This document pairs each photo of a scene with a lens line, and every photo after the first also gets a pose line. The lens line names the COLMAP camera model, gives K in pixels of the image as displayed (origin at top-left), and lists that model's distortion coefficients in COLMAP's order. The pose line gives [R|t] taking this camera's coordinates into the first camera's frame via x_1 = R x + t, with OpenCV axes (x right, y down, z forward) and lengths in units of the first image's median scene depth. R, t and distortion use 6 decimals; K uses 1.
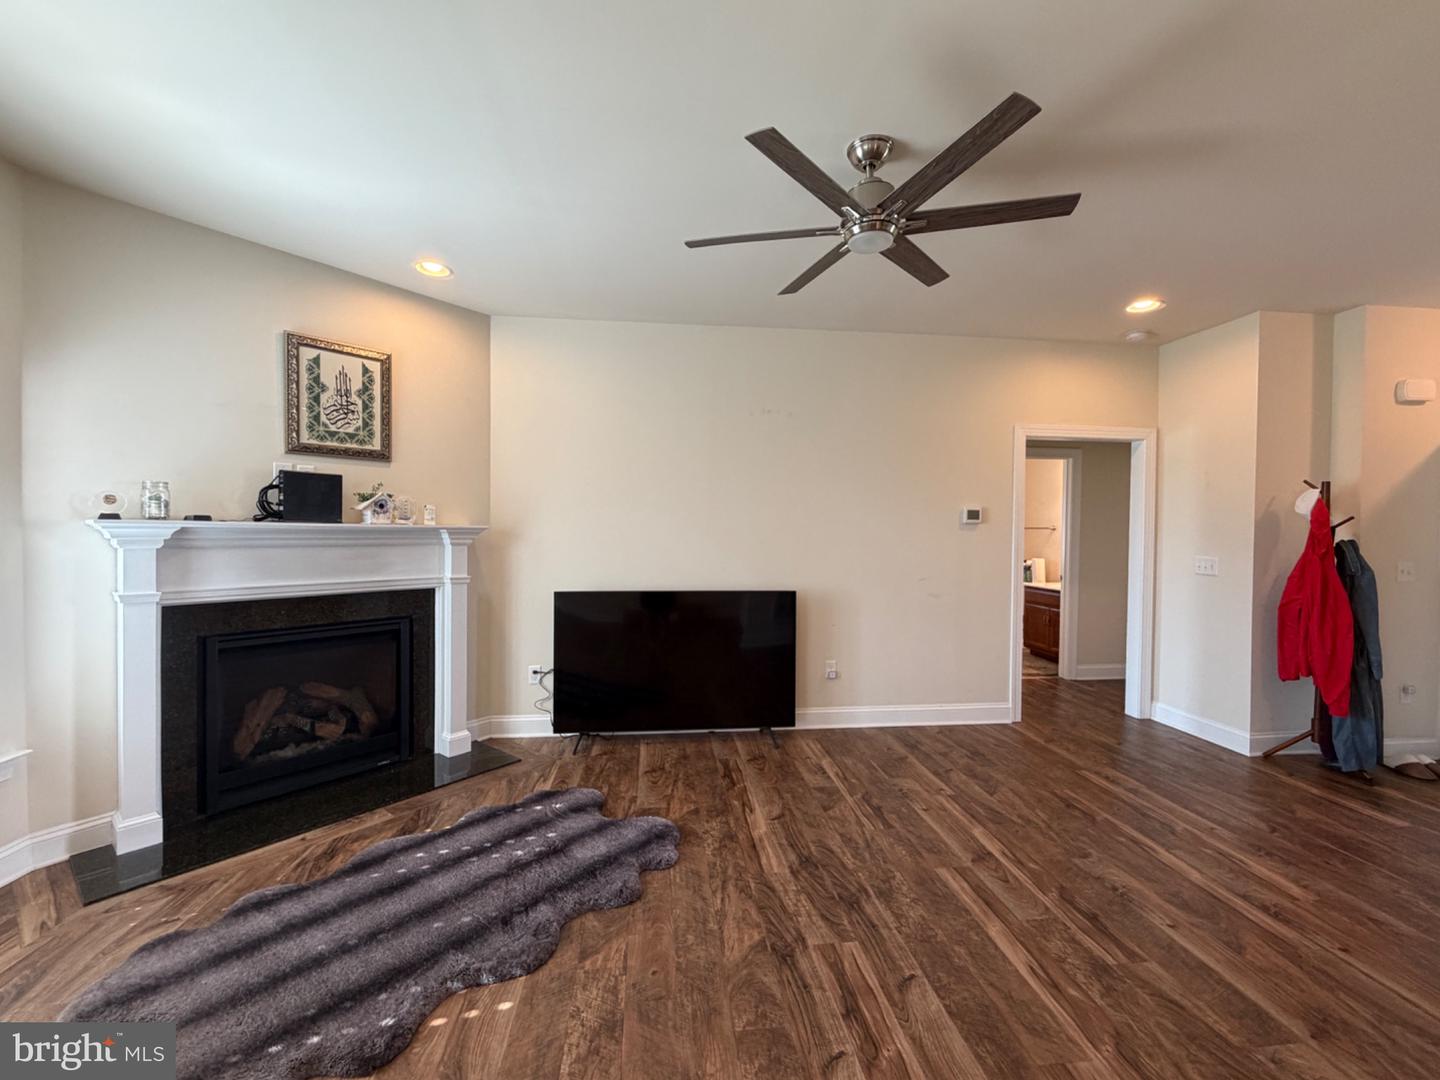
lens RADIAL K [[592.1, 0, 724.5], [0, 592.1, 539.7], [0, 0, 1]] dist [0.001543, -0.000293]
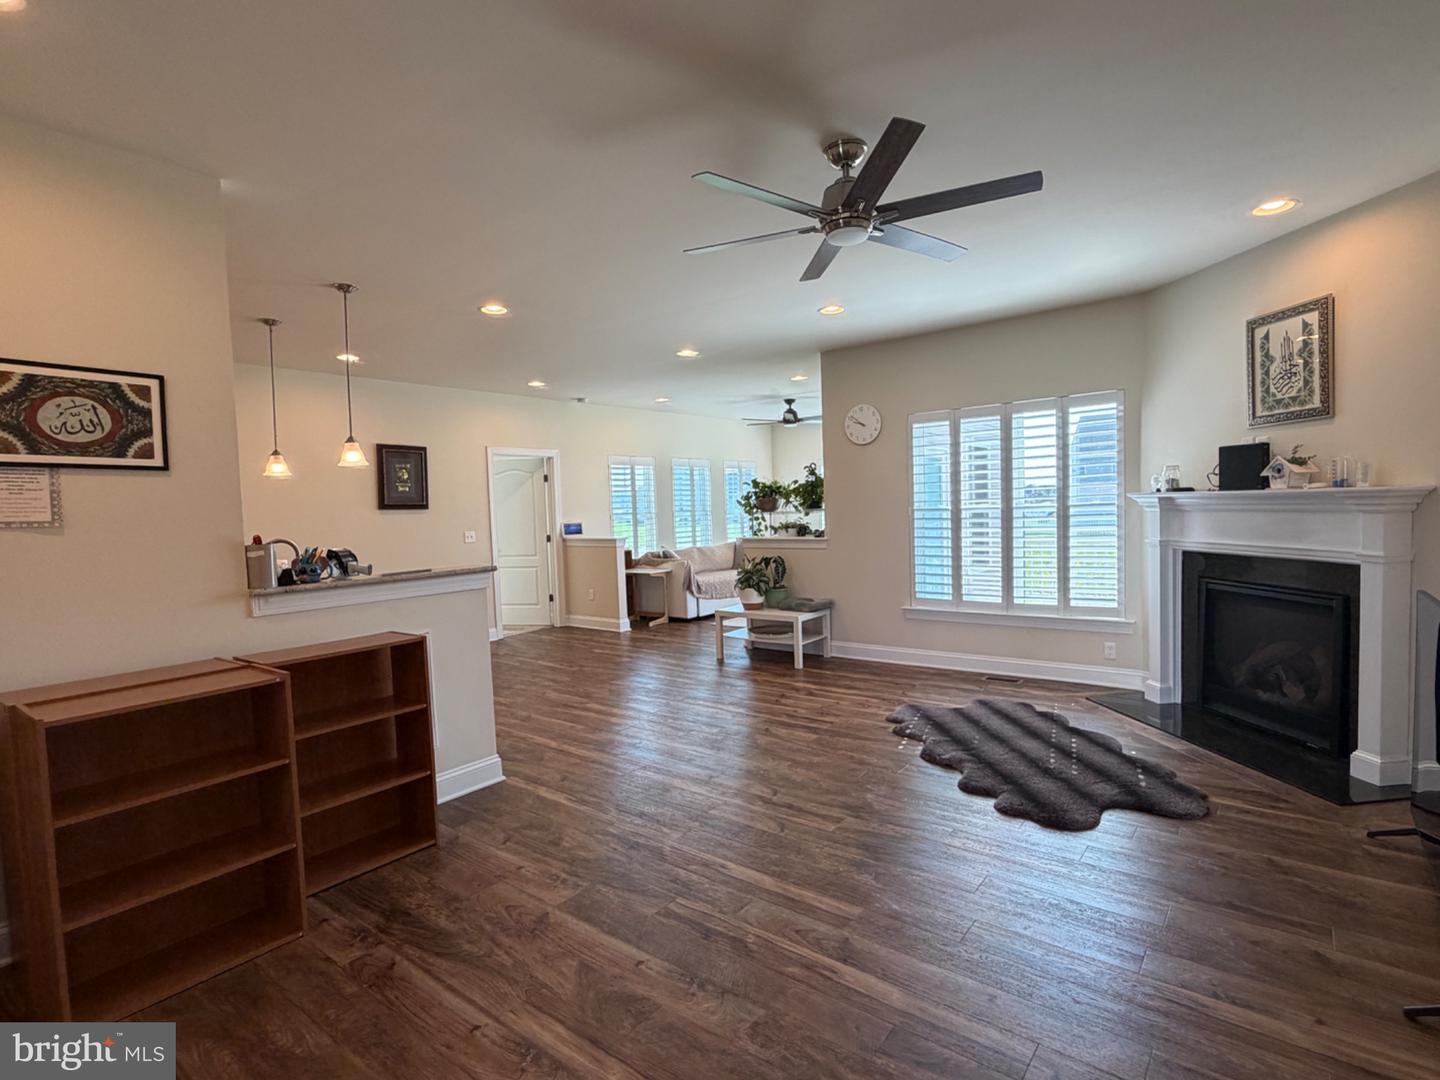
lens RADIAL K [[713.7, 0, 717.2], [0, 713.7, 542.1], [0, 0, 1]] dist [0.000820, 0.000121]
pose [[-0.702759, 0.051413, -0.709567, 0.953943], [0.014550, 0.998215, 0.057917, -0.022596], [0.711279, 0.030378, -0.702253, 1.237428]]
